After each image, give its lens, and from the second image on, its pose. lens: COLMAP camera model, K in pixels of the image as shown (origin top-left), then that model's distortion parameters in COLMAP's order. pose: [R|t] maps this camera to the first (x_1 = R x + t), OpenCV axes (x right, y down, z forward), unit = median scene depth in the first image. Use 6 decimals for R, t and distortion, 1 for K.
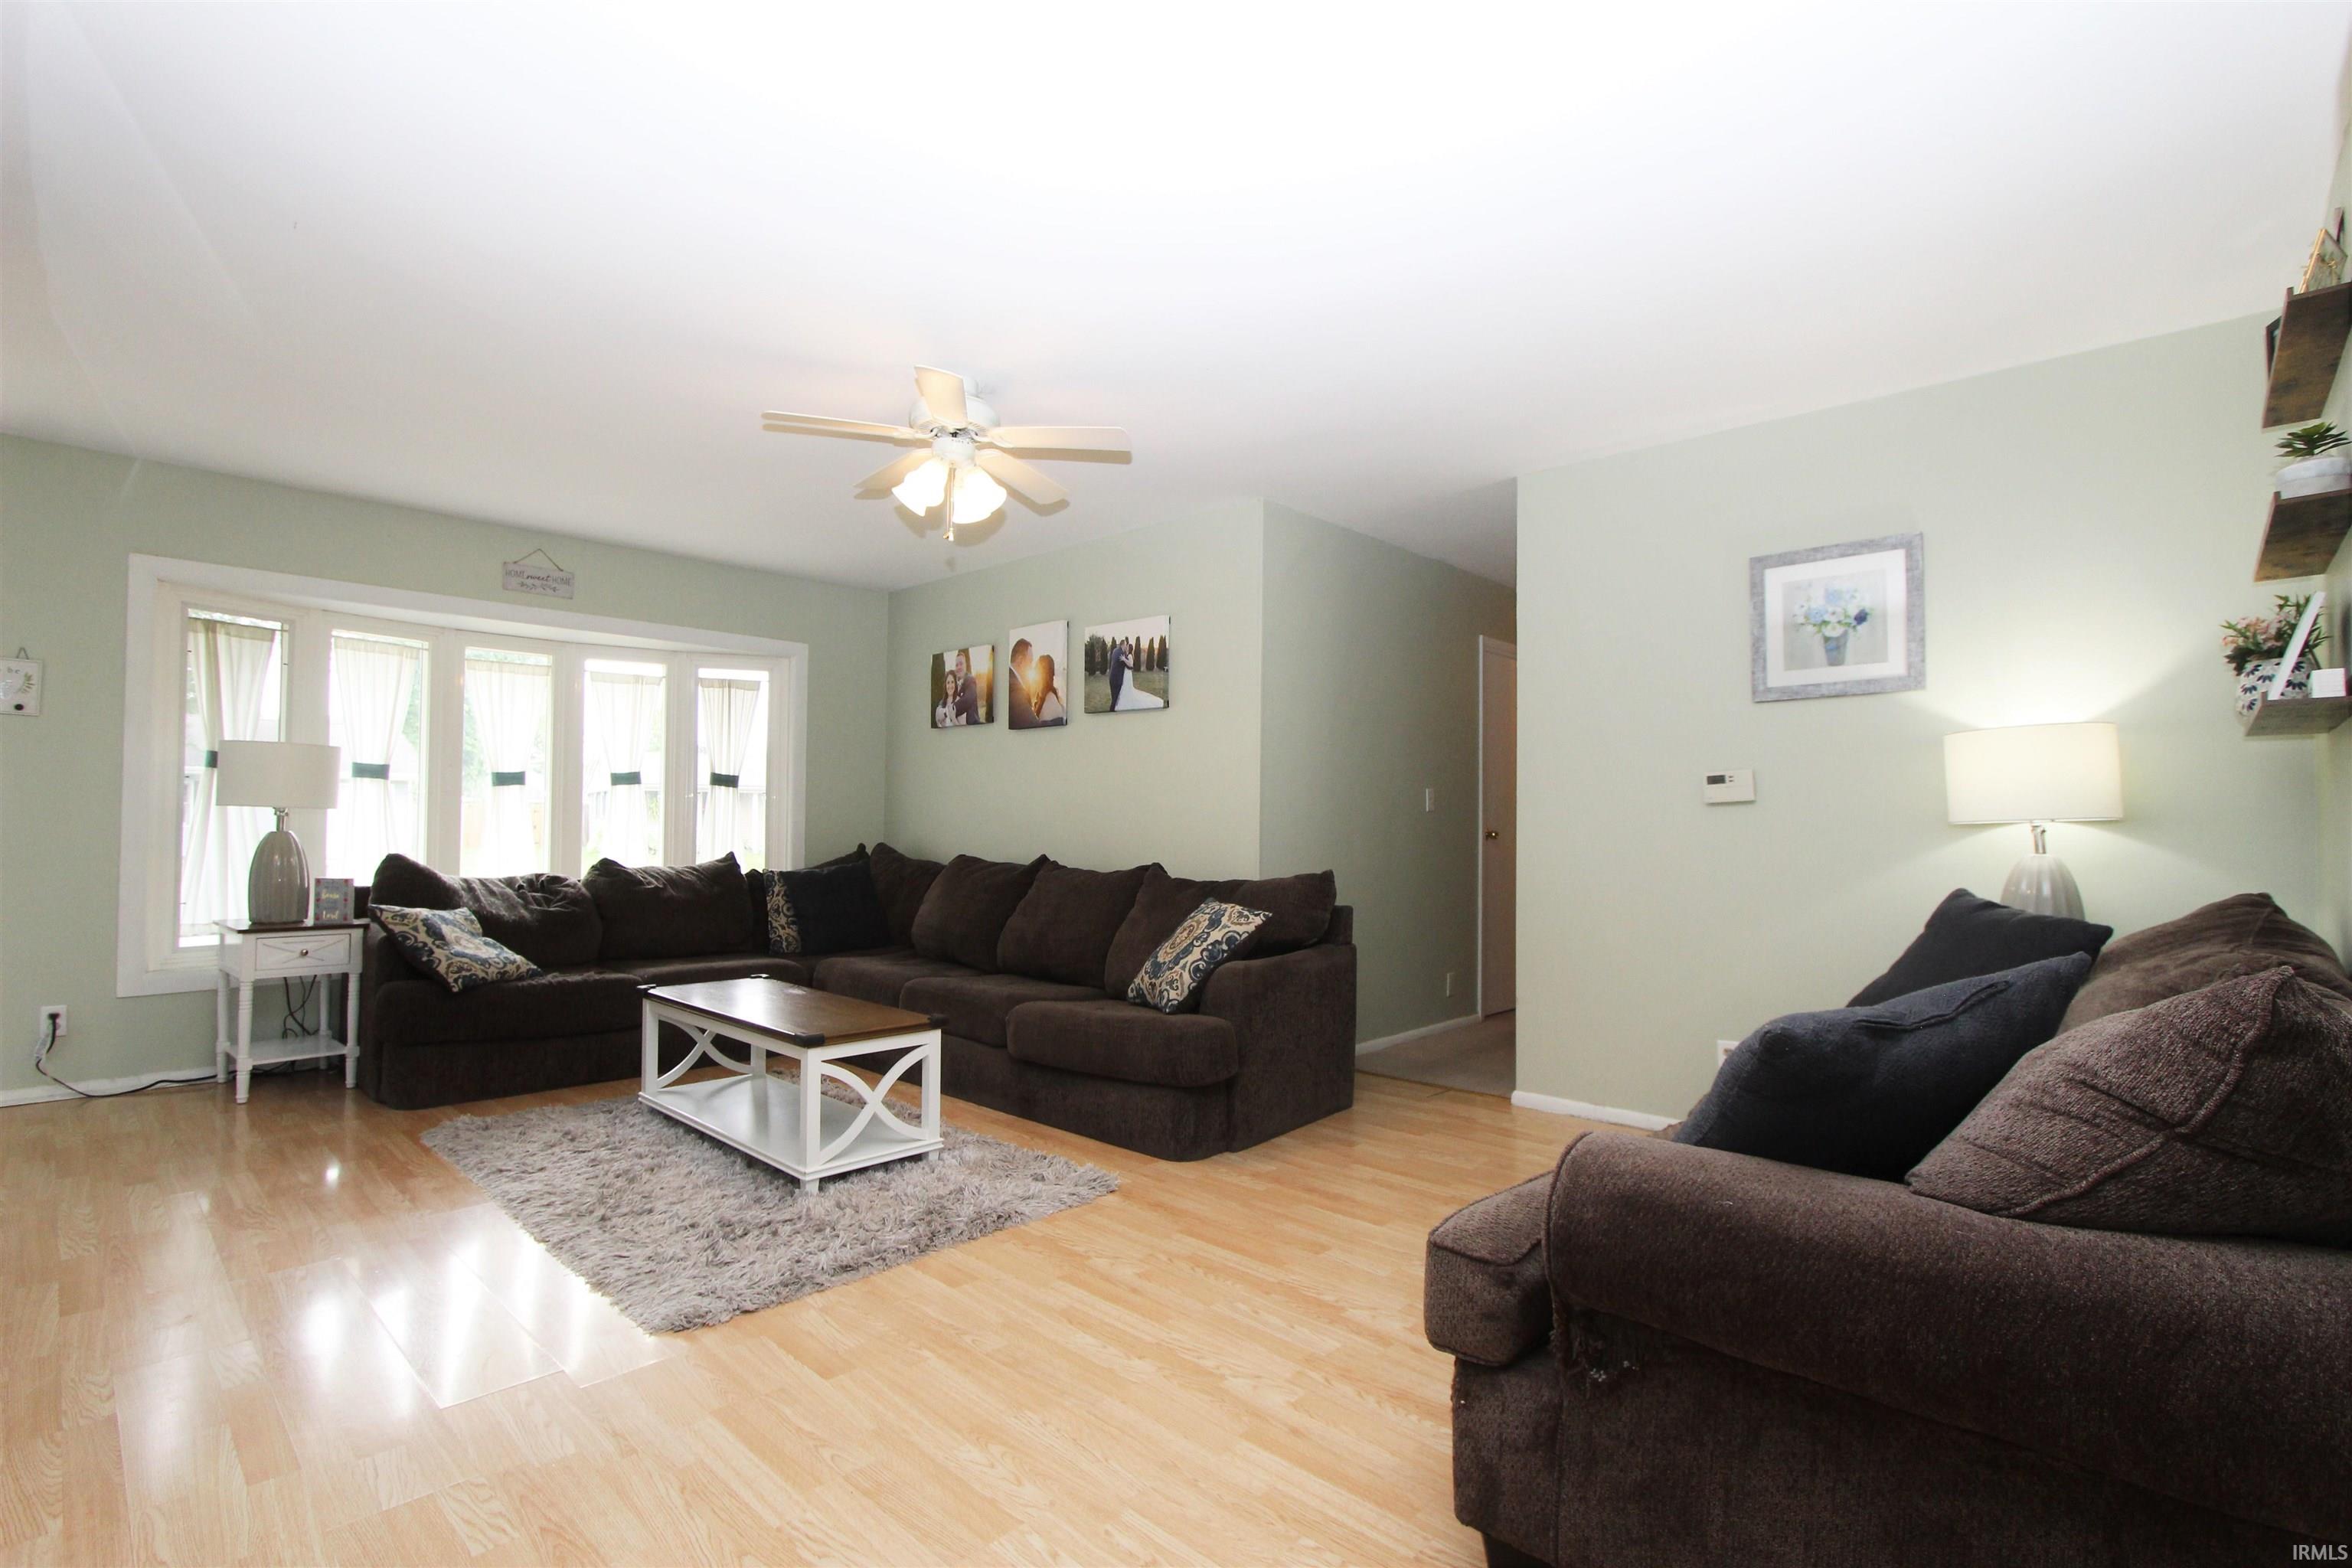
lens RADIAL K [[1081.9, 0, 1158.6], [0, 1081.9, 796.8], [0, 0, 1]] dist [-0.015649, 0.000419]
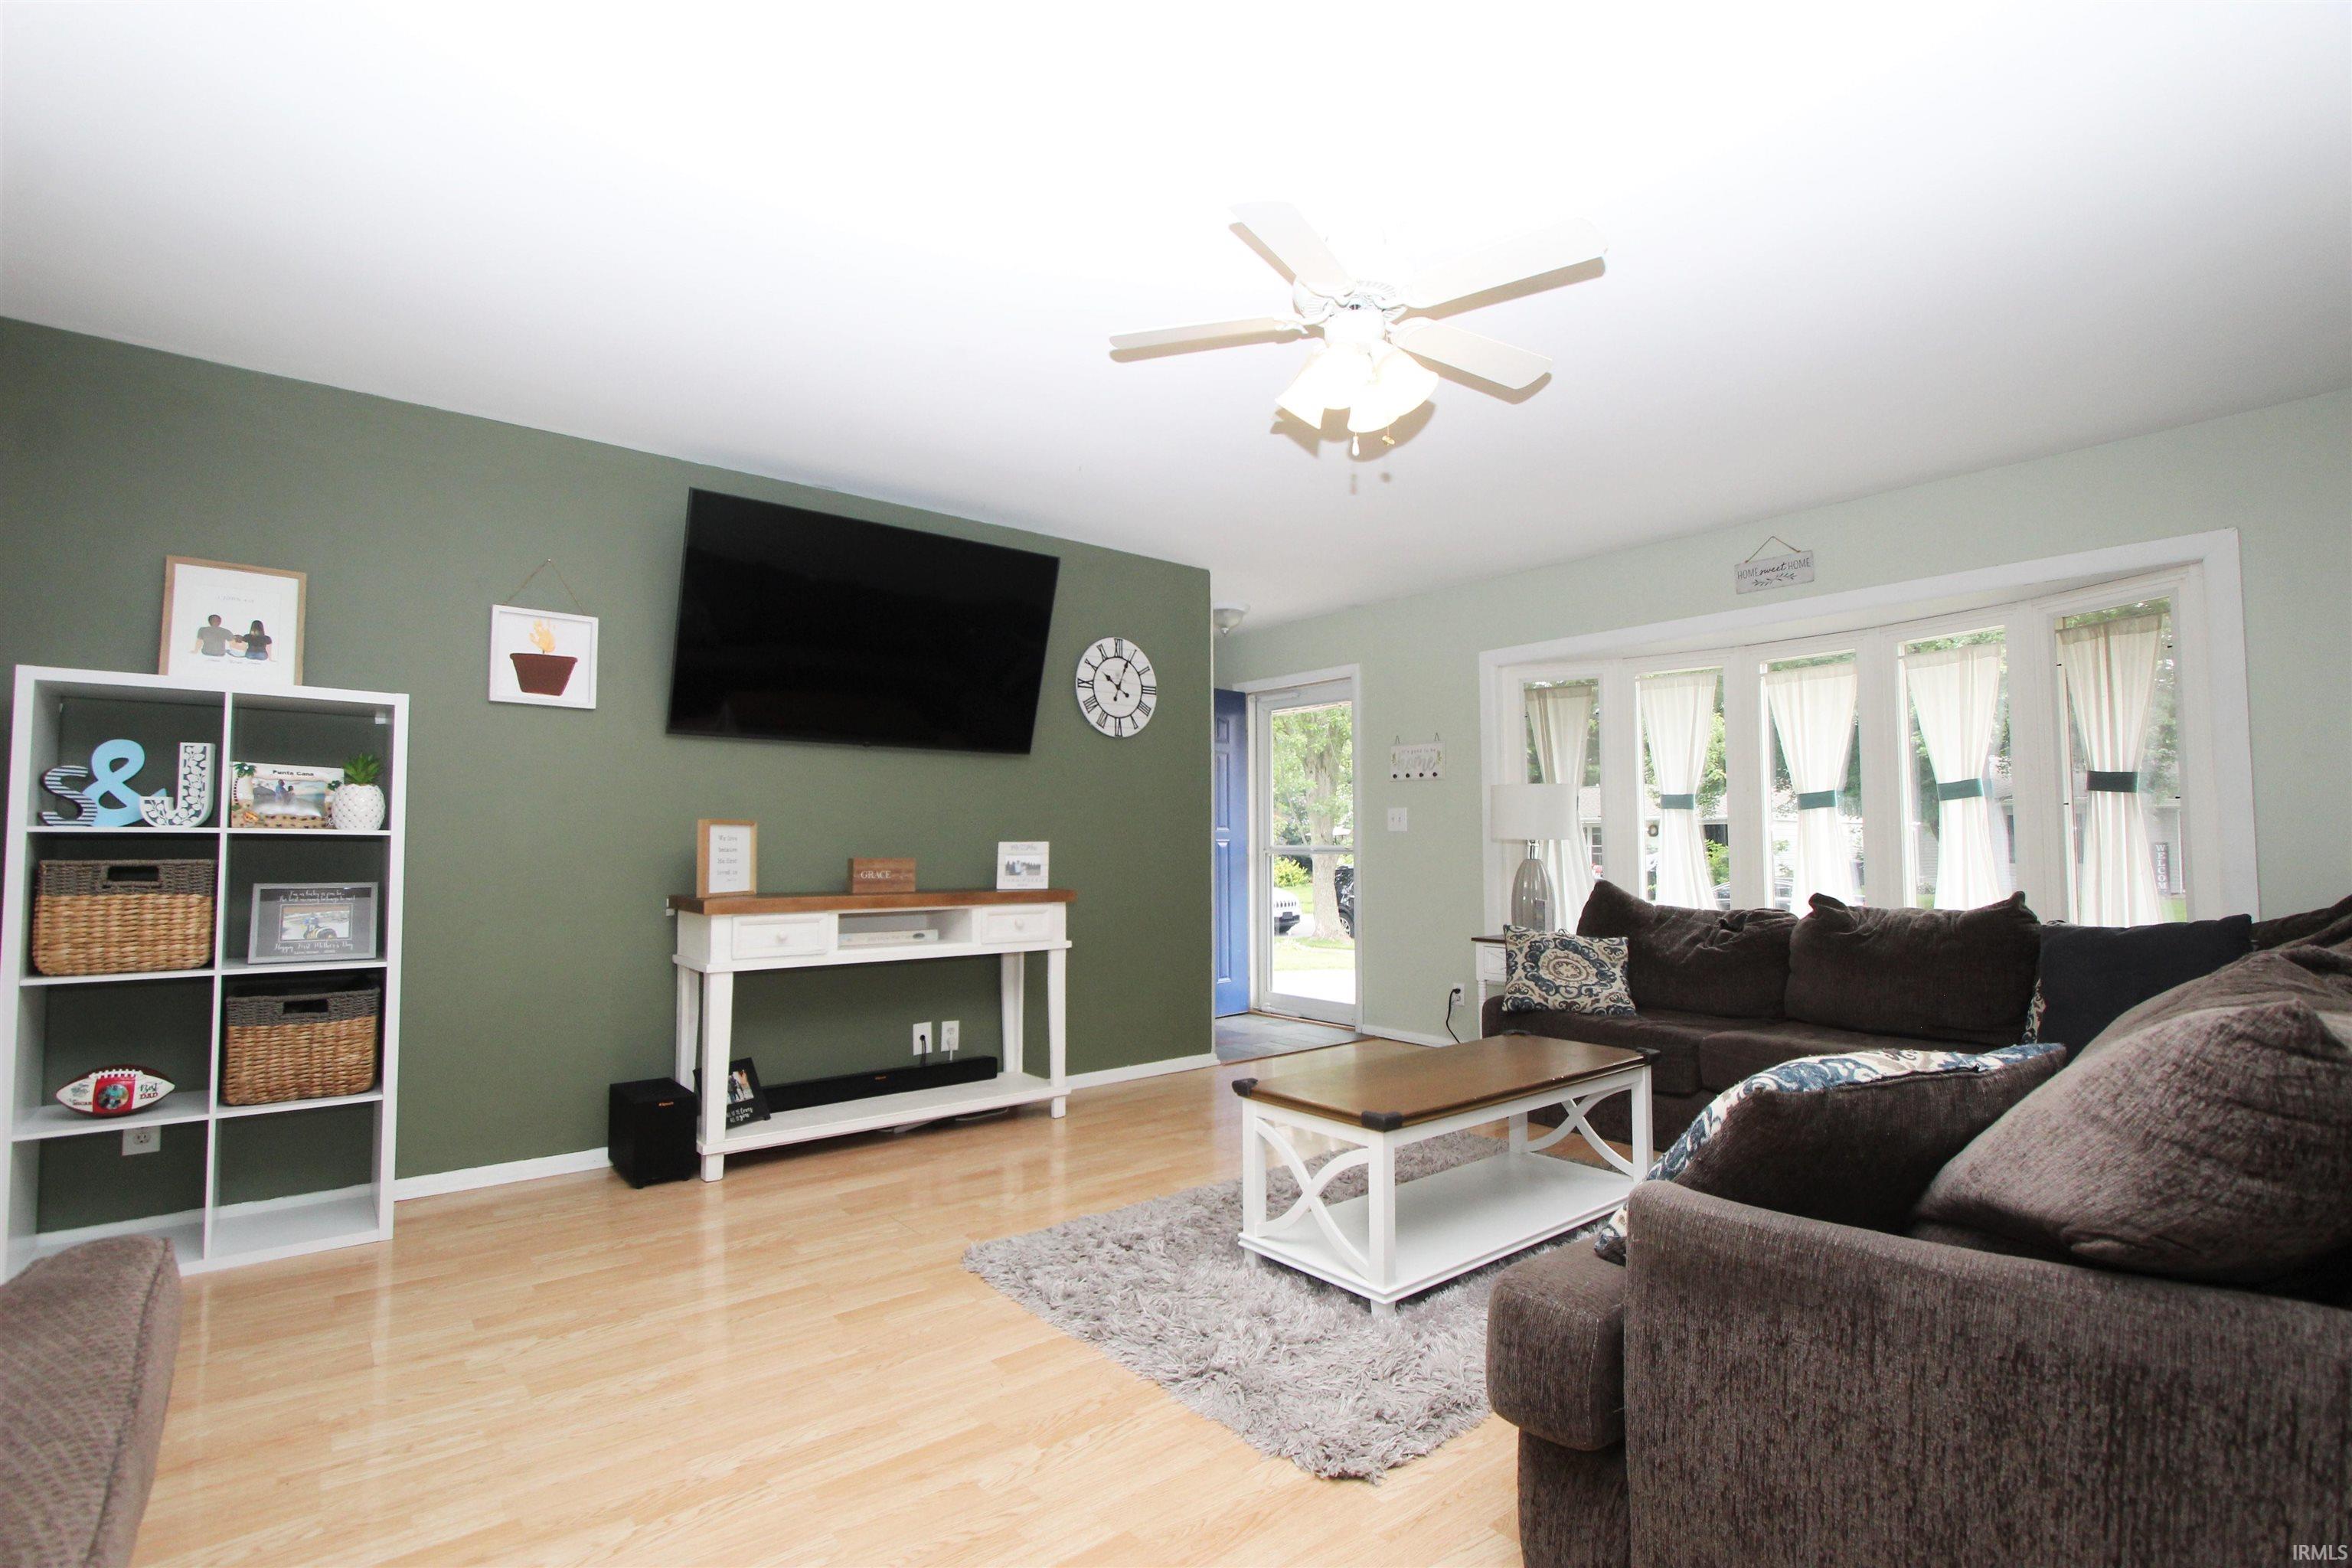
lens RADIAL K [[1098.3, 0, 1167.6], [0, 1098.3, 791.8], [0, 0, 1]] dist [-0.003746, -0.000524]
pose [[-0.122856, -0.058031, -0.990726, 0.539014], [0.027127, 0.997720, -0.061805, 0.027147], [0.992054, -0.034469, -0.121002, 0.933845]]
